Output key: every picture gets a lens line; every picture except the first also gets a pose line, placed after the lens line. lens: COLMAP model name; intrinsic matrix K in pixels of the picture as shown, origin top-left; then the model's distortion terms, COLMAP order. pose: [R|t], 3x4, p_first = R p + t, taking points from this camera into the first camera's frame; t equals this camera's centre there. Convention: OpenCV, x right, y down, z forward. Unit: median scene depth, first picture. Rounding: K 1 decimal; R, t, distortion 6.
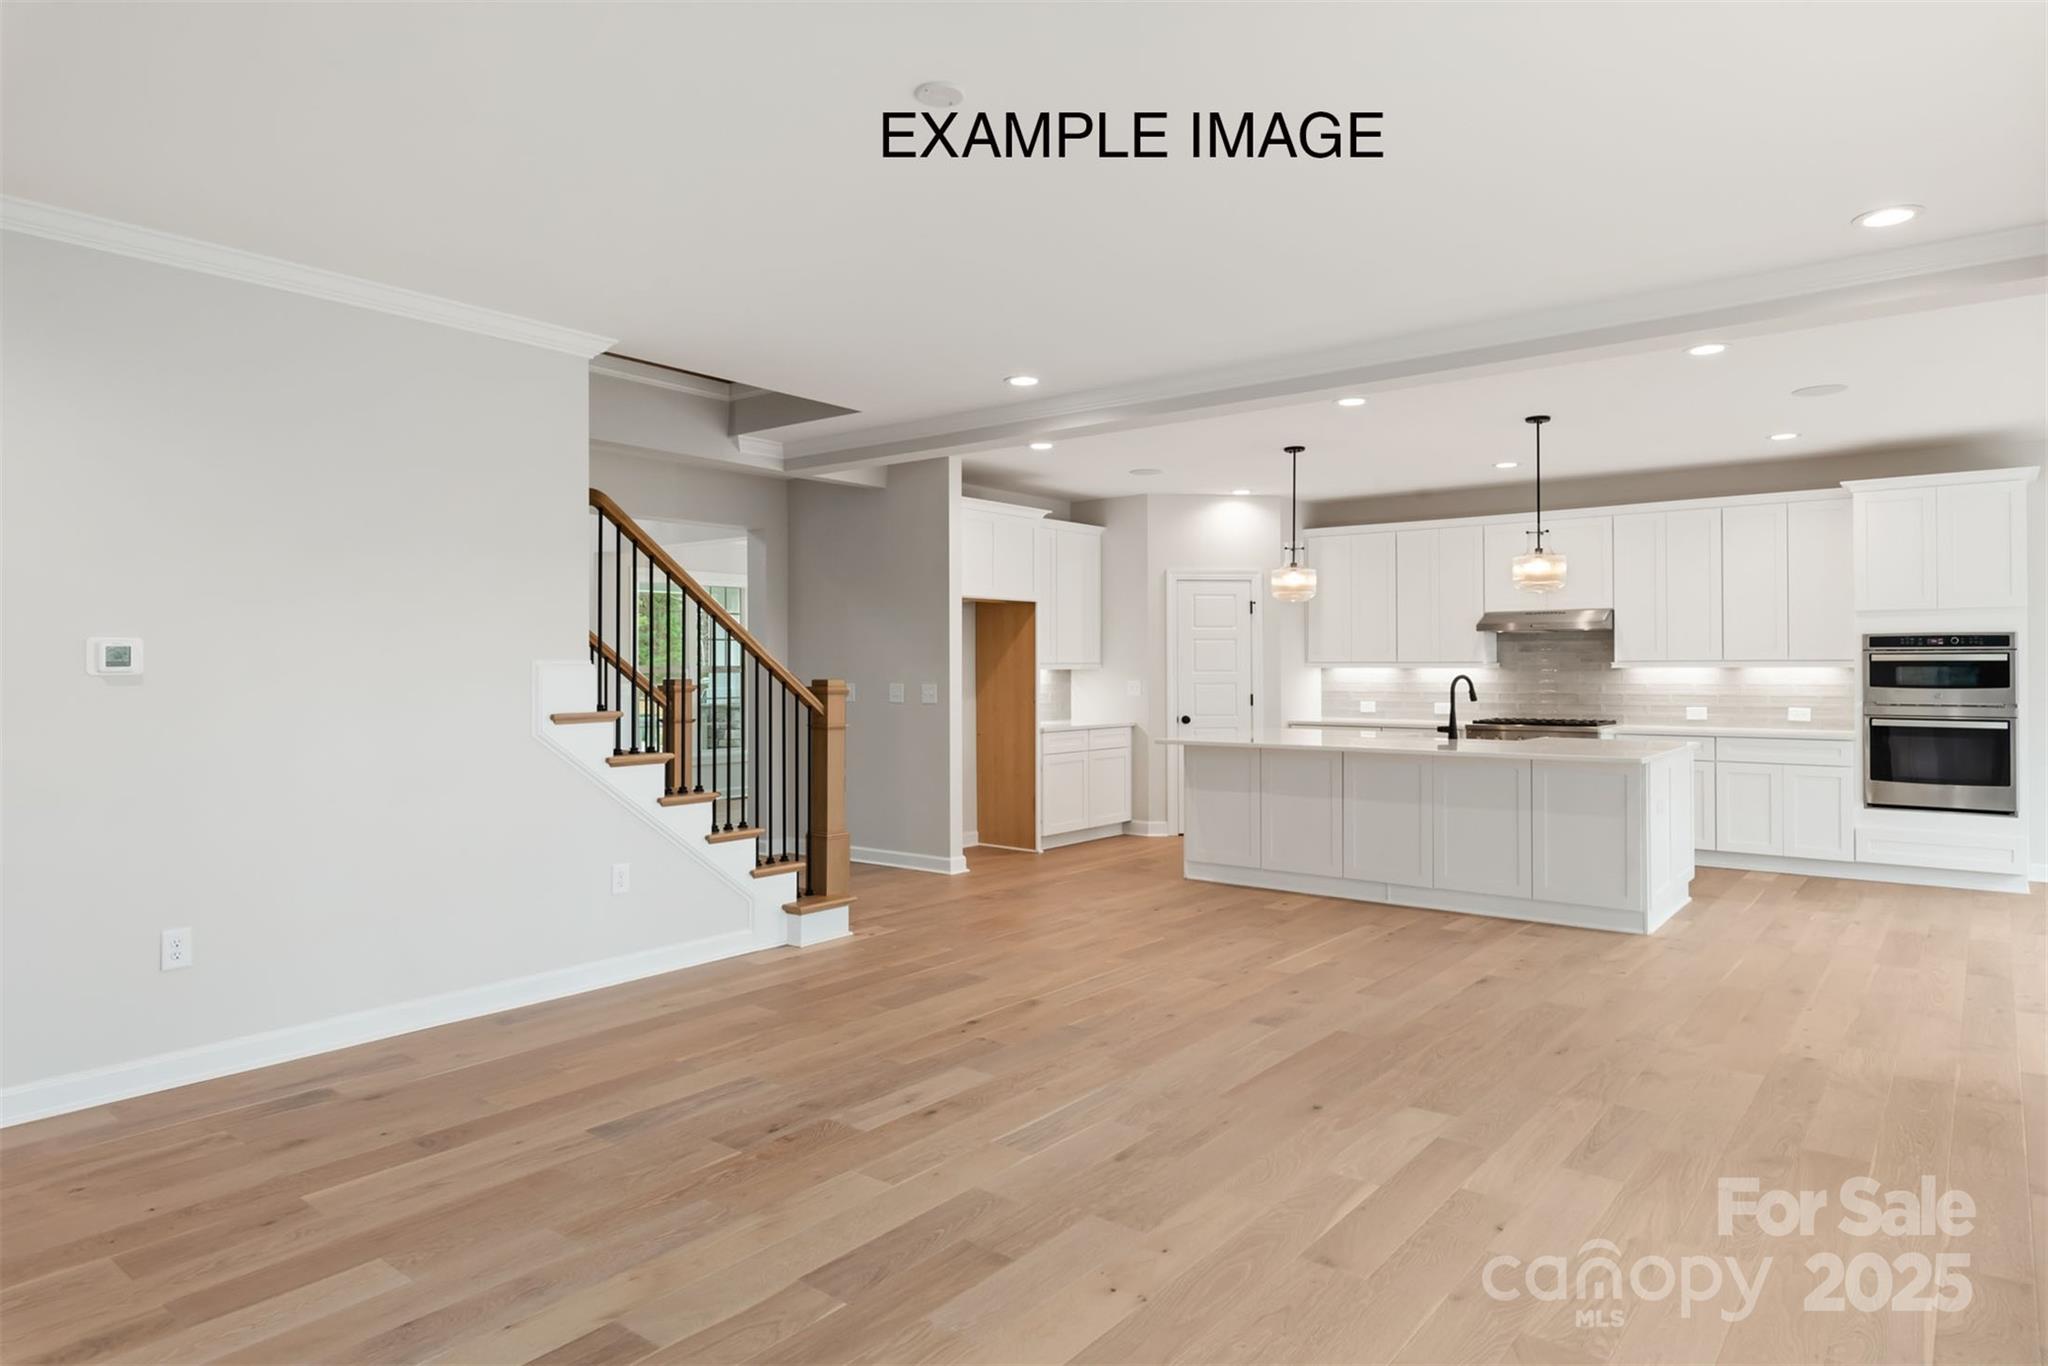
lens RADIAL K [[1230.8, 0, 1031.0], [0, 1230.8, 685.5], [0, 0, 1]] dist [0.026127, -0.001490]
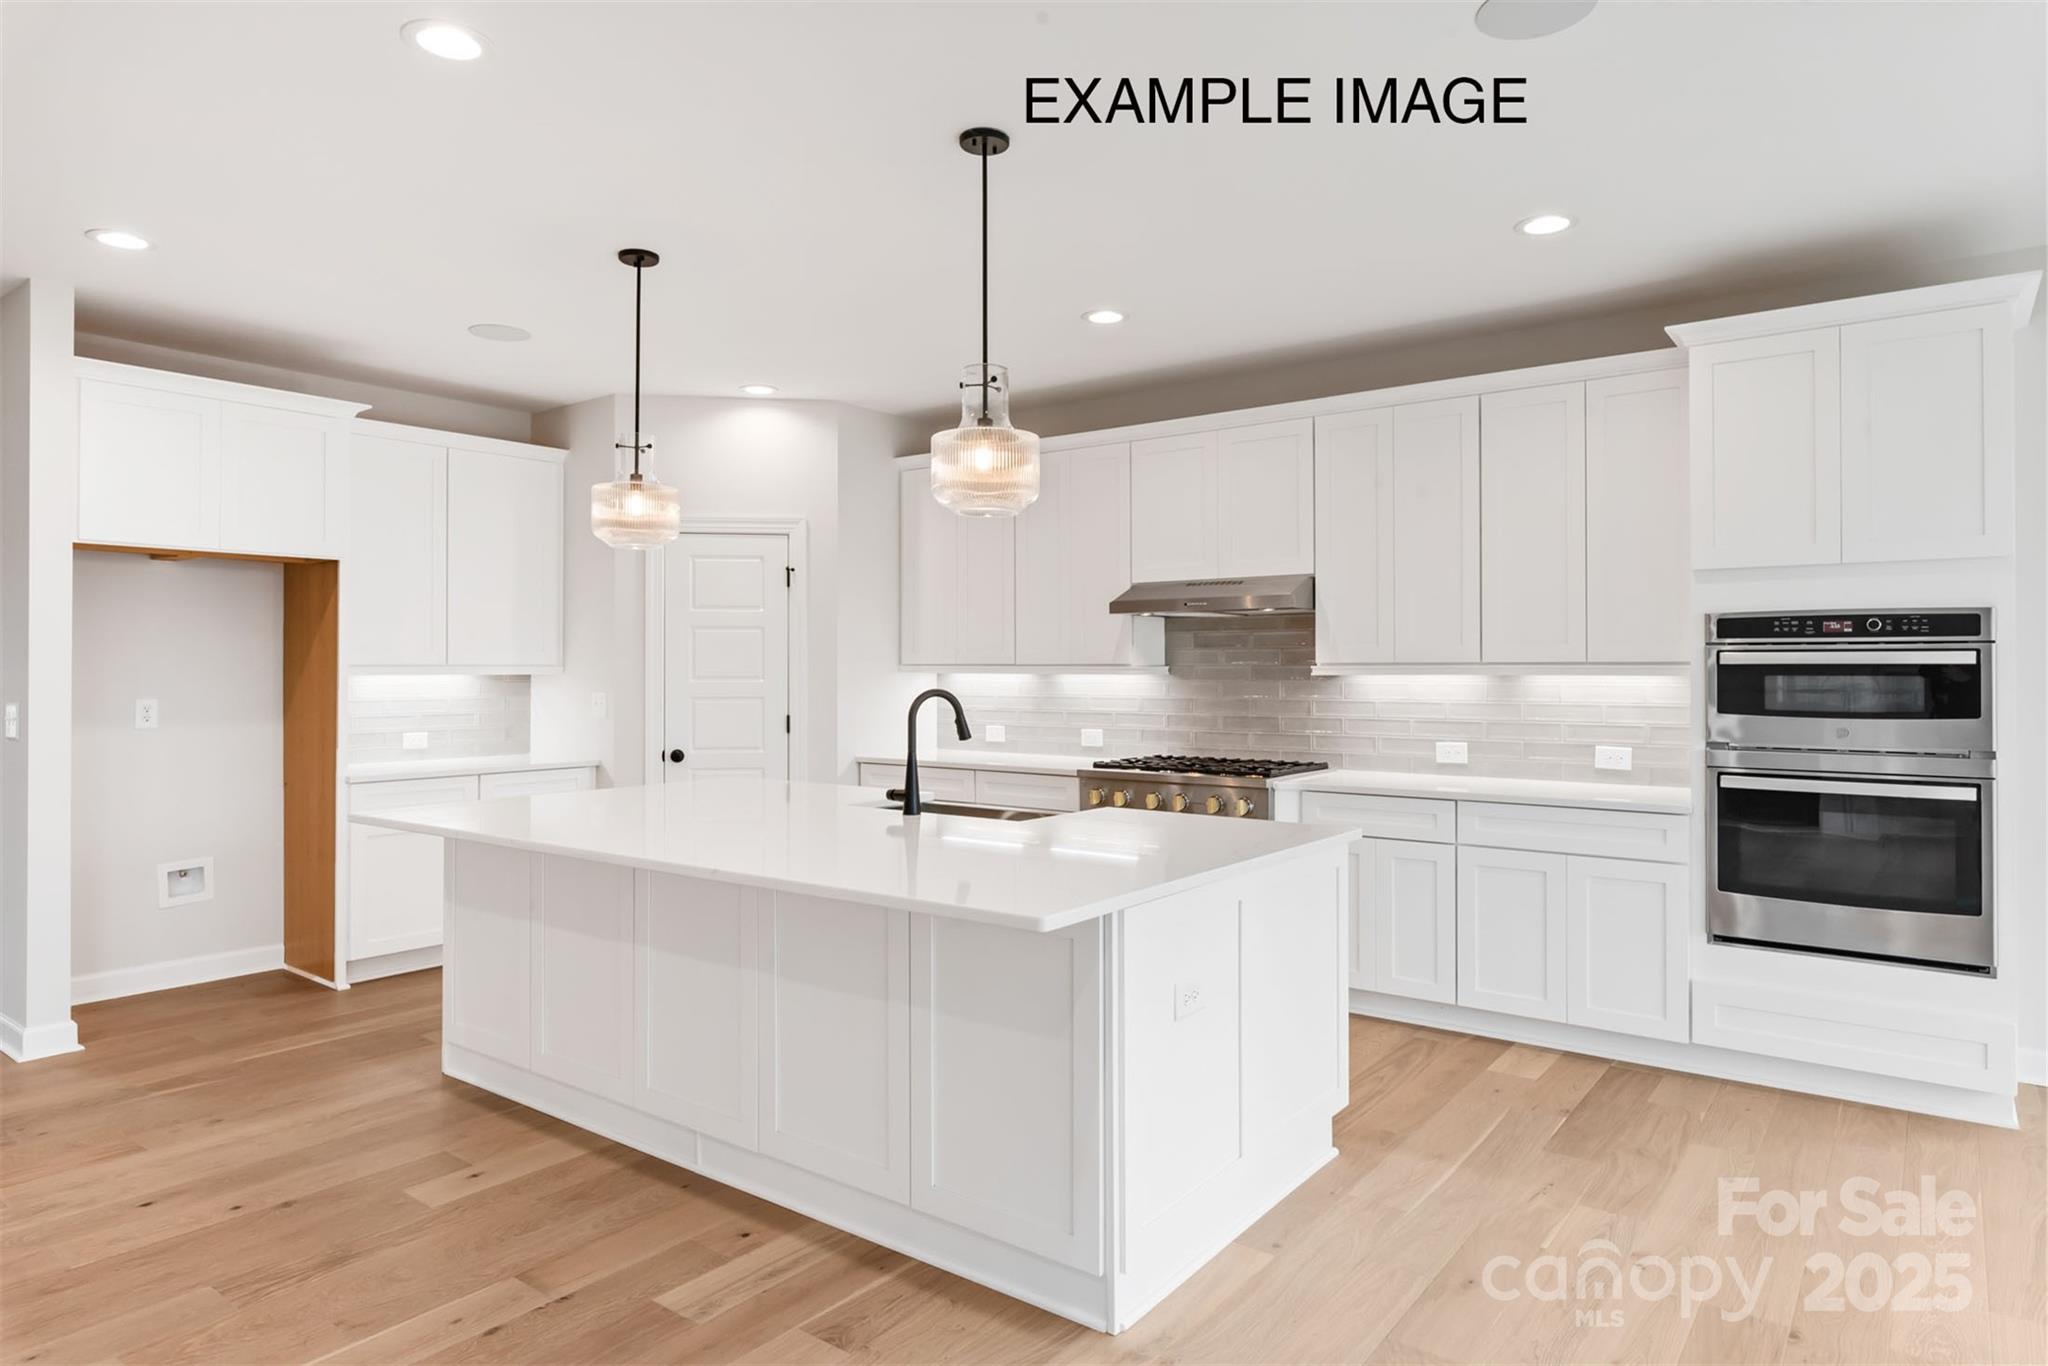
lens RADIAL K [[1230.8, 0, 1022.0], [0, 1230.8, 679.2], [0, 0, 1]] dist [0.026127, -0.001490]
pose [[0.999993, 0.001297, -0.003615, 0.362643], [-0.001316, 0.999986, -0.005207, -0.009770], [0.003608, 0.005212, 0.999980, 0.450771]]
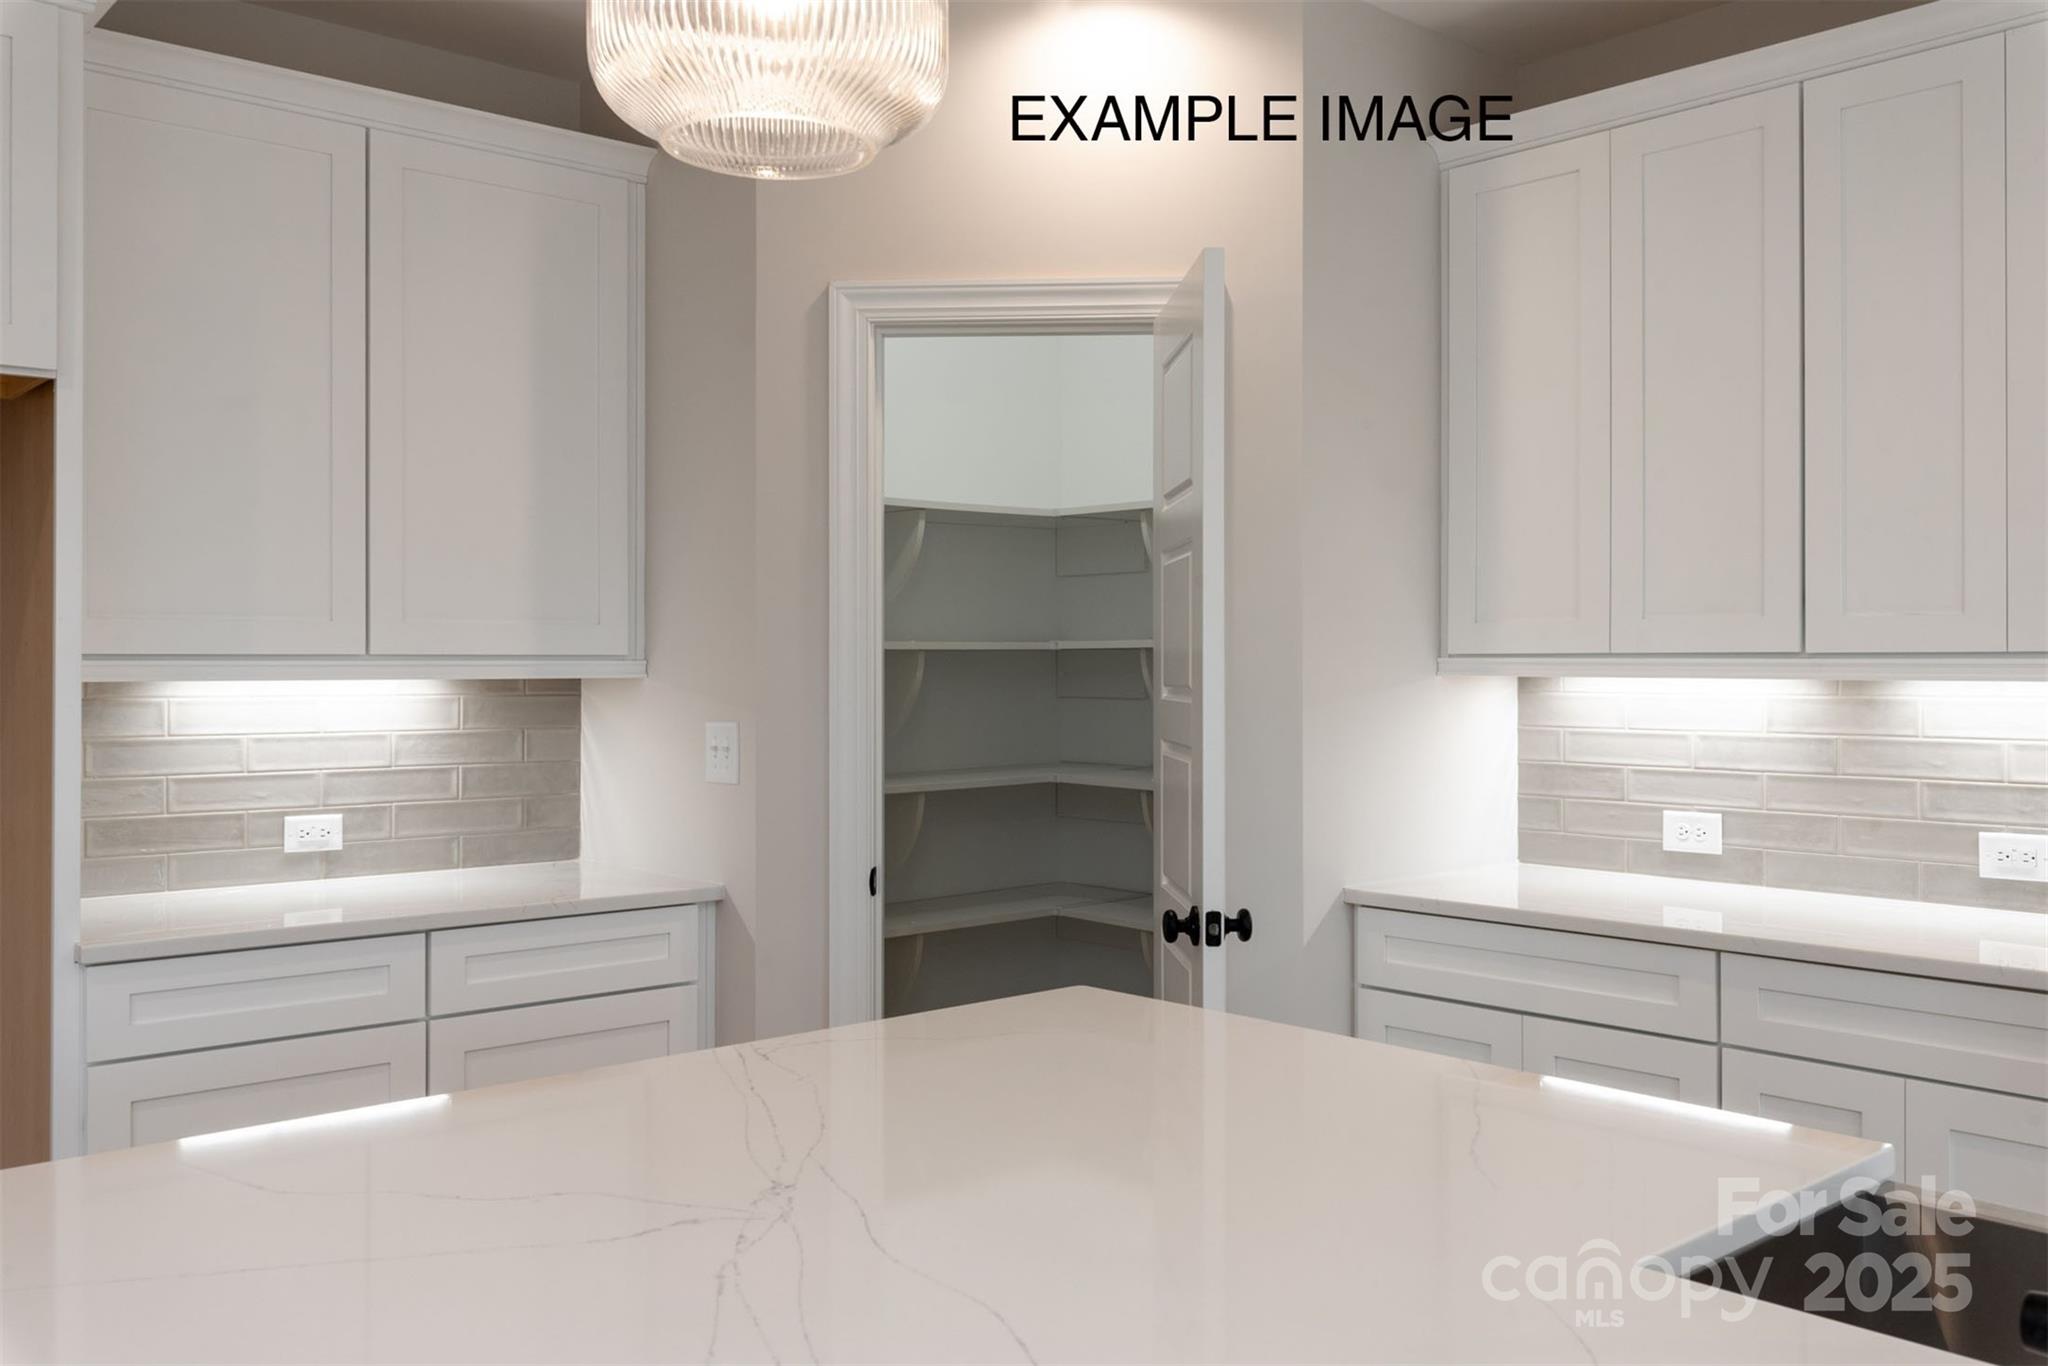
lens RADIAL K [[1737.0, 0, 1023.1], [0, 1737.0, 679.1], [0, 0, 1]] dist [0.006586, 0.003651]
pose [[0.983309, 0.003277, -0.181912, 0.255505], [-0.005029, 0.999945, -0.009170, -0.012561], [0.181872, 0.009932, 0.983272, 0.787847]]
